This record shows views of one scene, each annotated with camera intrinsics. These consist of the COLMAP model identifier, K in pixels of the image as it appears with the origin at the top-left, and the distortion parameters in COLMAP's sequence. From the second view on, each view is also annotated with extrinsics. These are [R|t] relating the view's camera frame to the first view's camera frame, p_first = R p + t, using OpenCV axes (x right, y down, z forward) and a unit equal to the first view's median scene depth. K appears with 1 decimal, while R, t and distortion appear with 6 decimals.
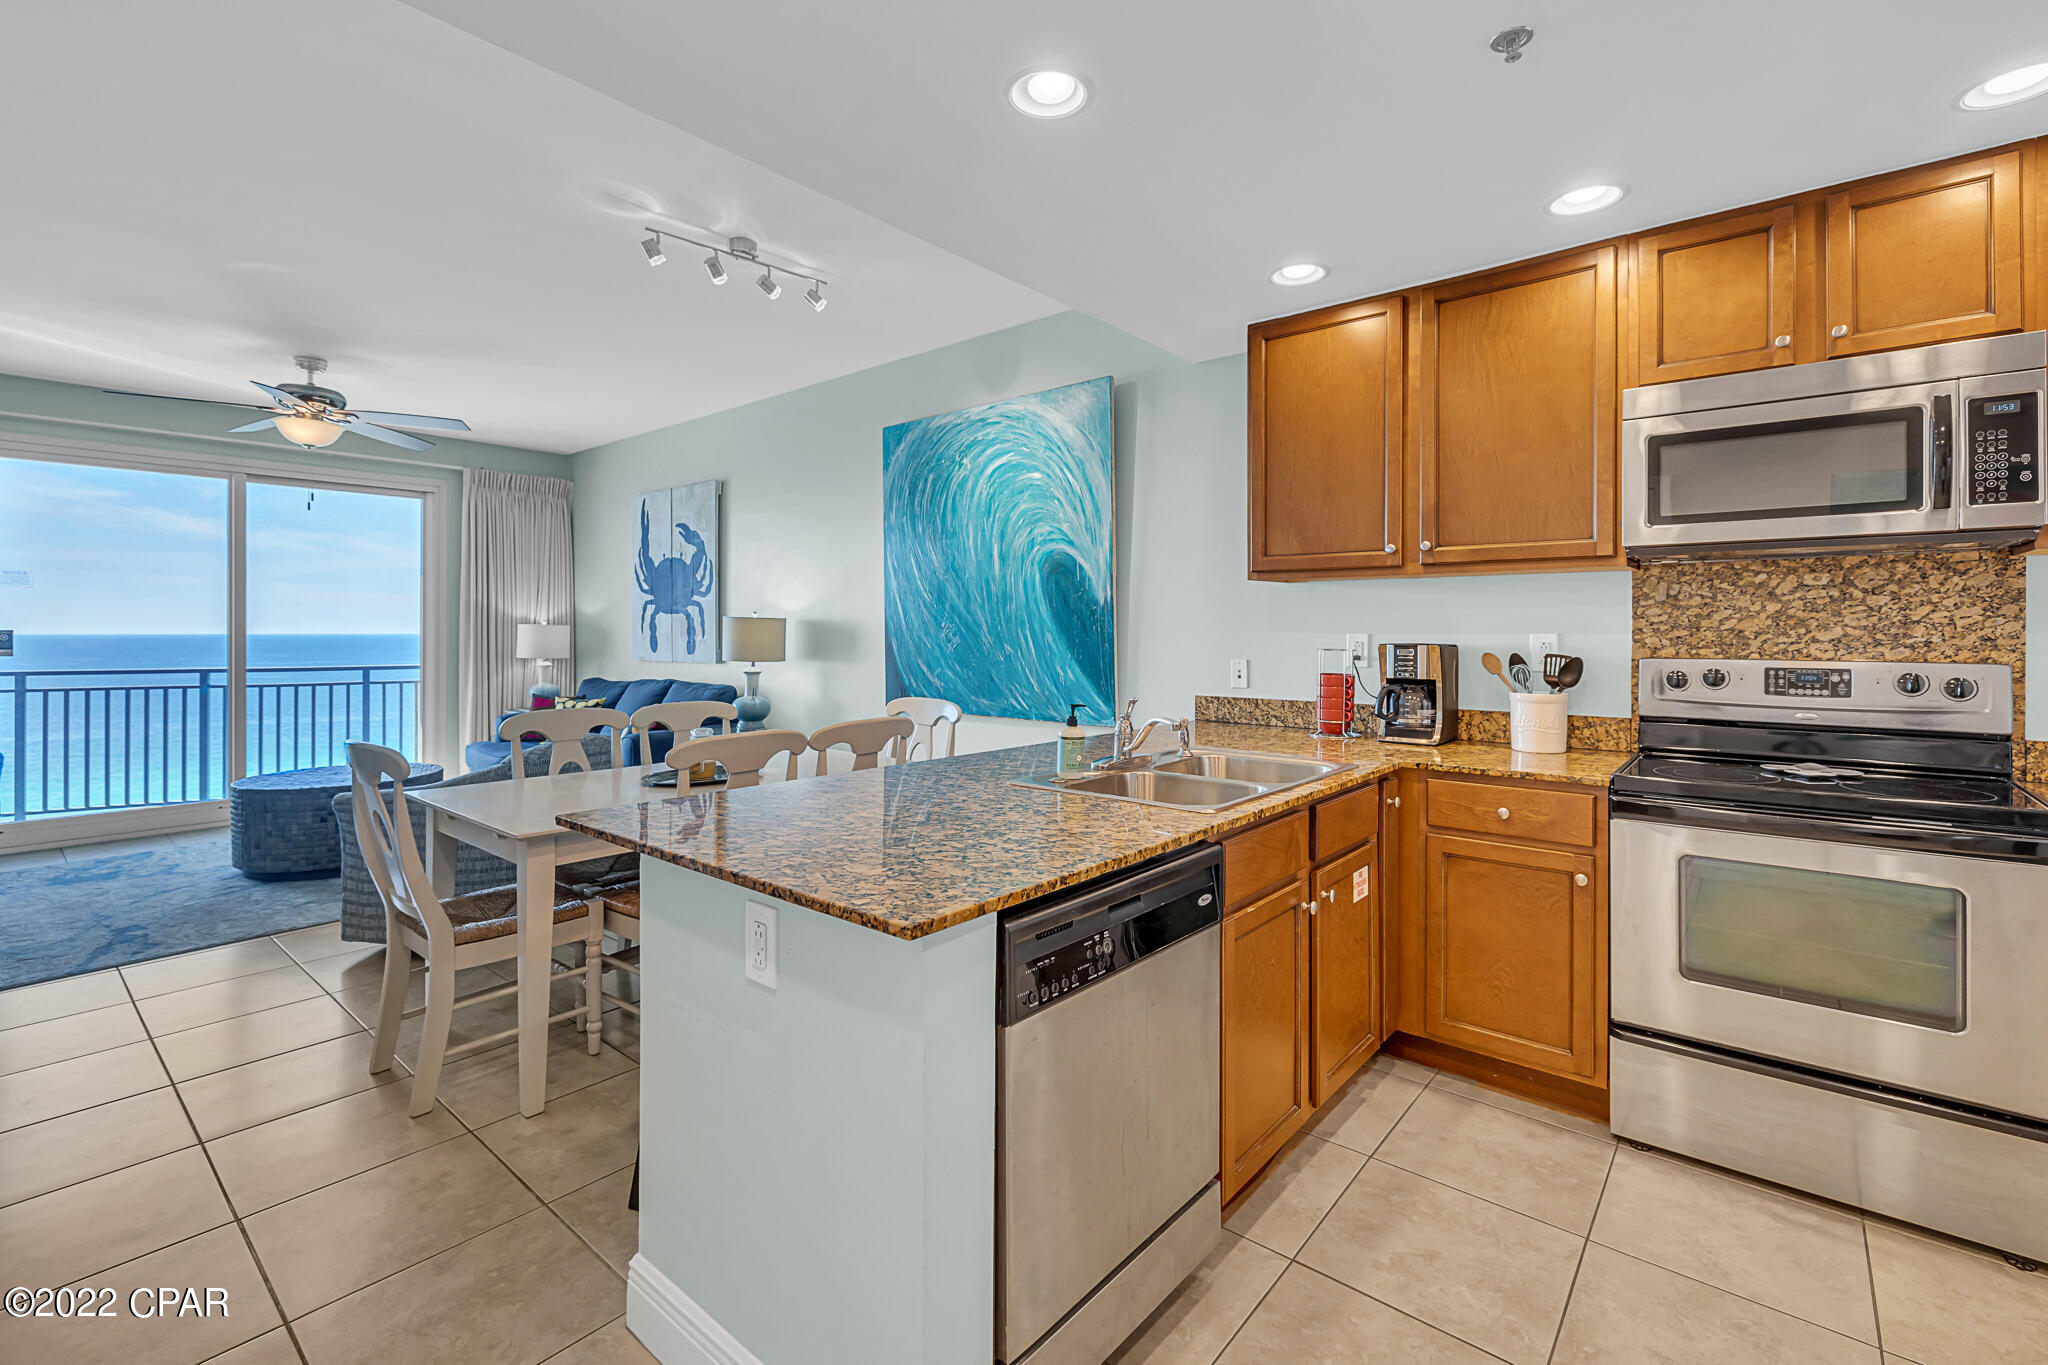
lens RADIAL K [[895.1, 0, 1031.4], [0, 895.1, 631.6], [0, 0, 1]] dist [-0.001286, -0.000735]
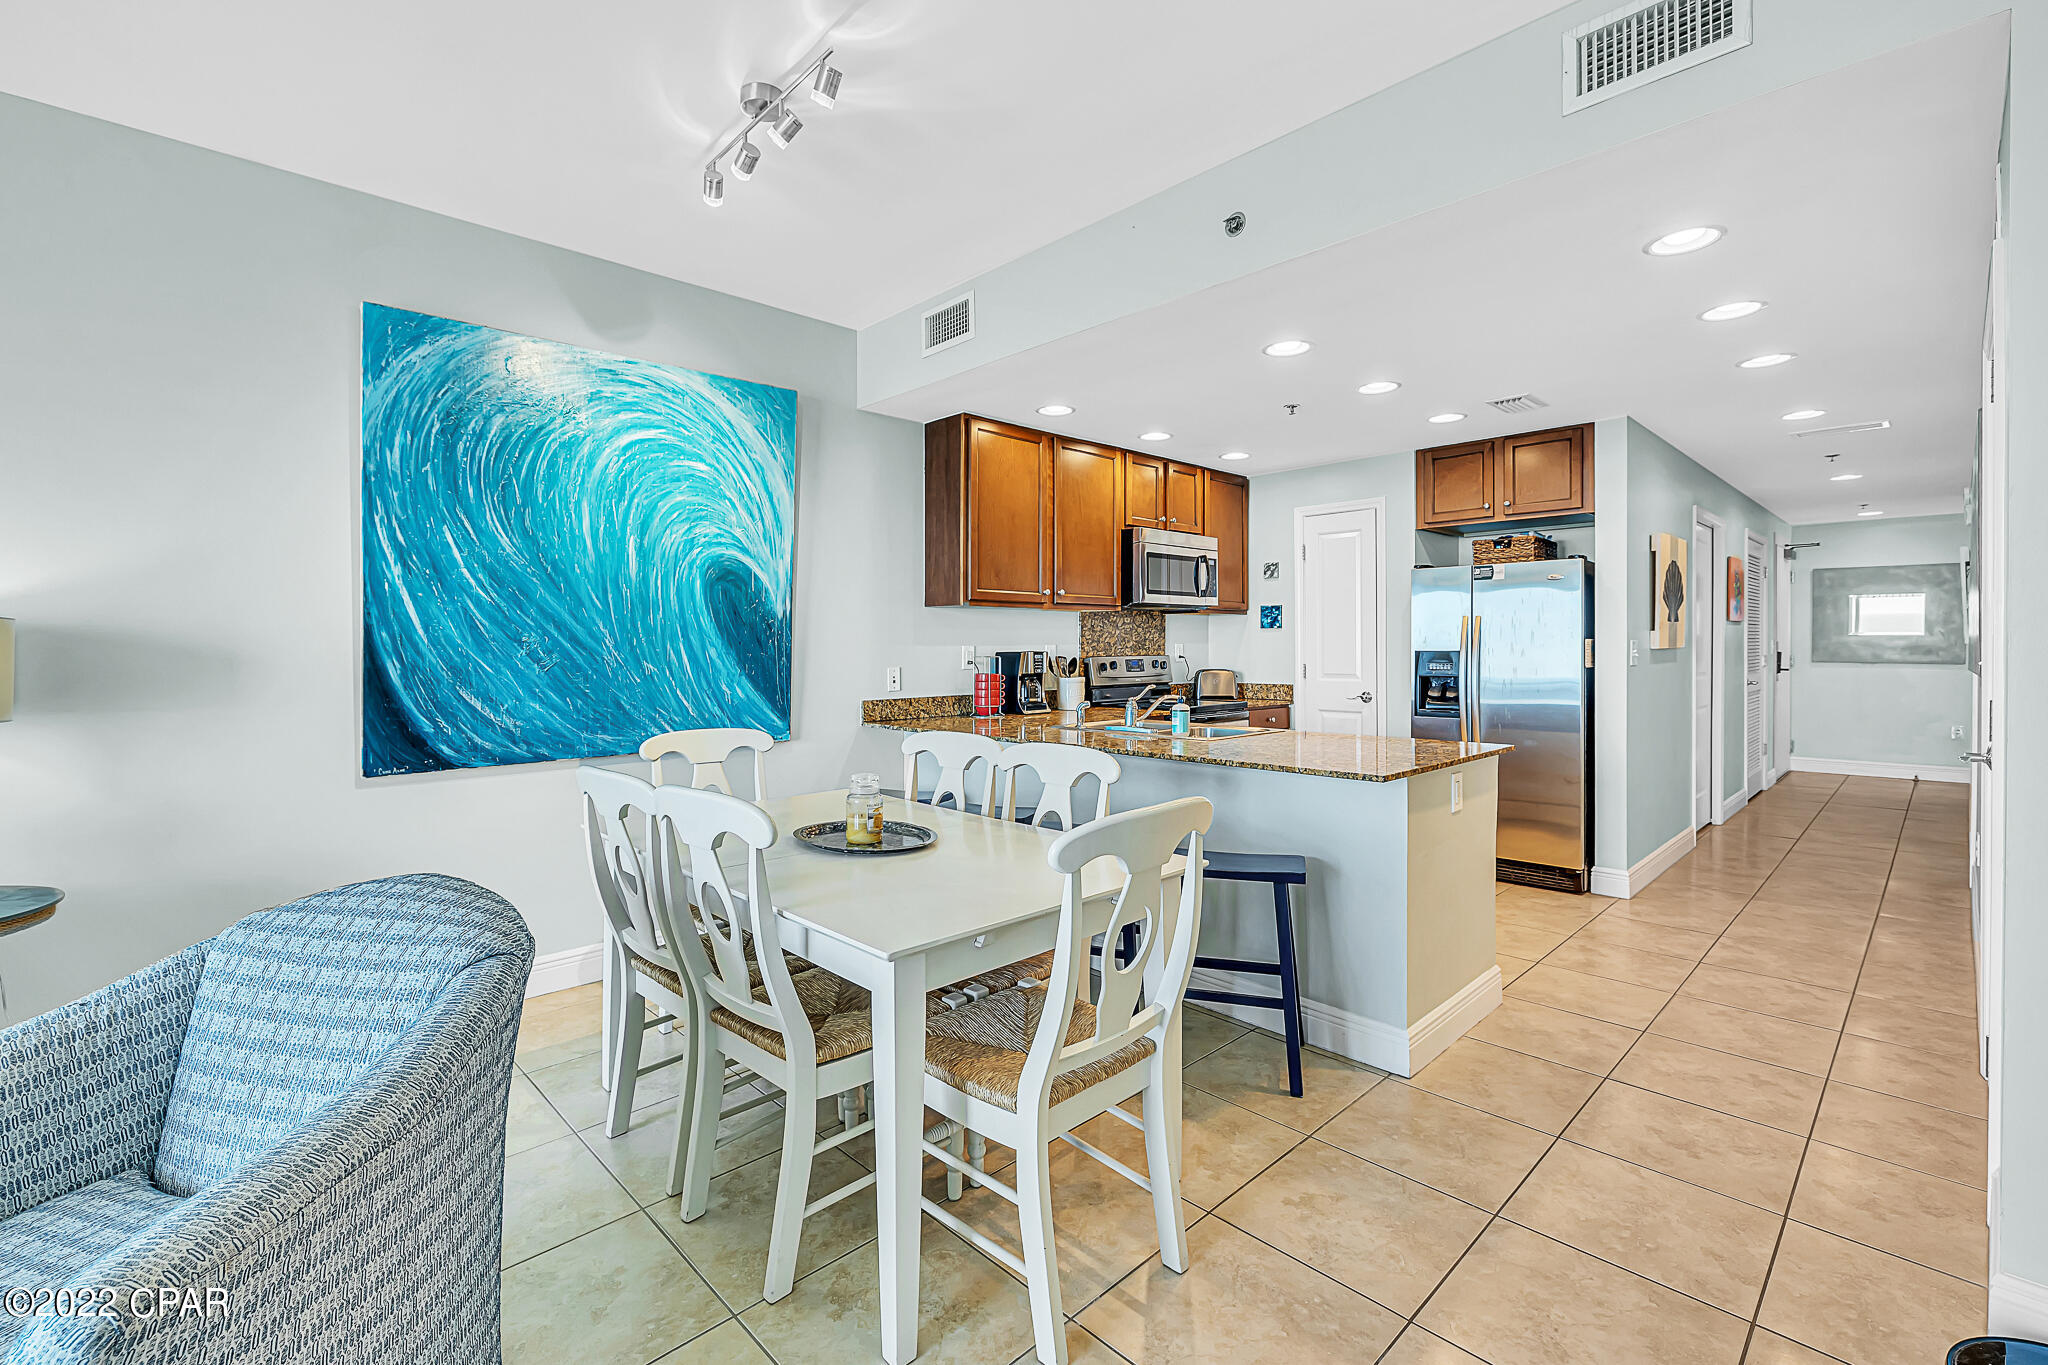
lens RADIAL K [[899.1, 0, 1027.3], [0, 899.1, 654.8], [0, 0, 1]] dist [-0.000638, -0.000031]
pose [[0.109499, -0.012241, 0.993912, -0.799781], [0.007266, 0.999907, 0.011514, 0.000838], [-0.993960, 0.005961, 0.109578, 0.568616]]
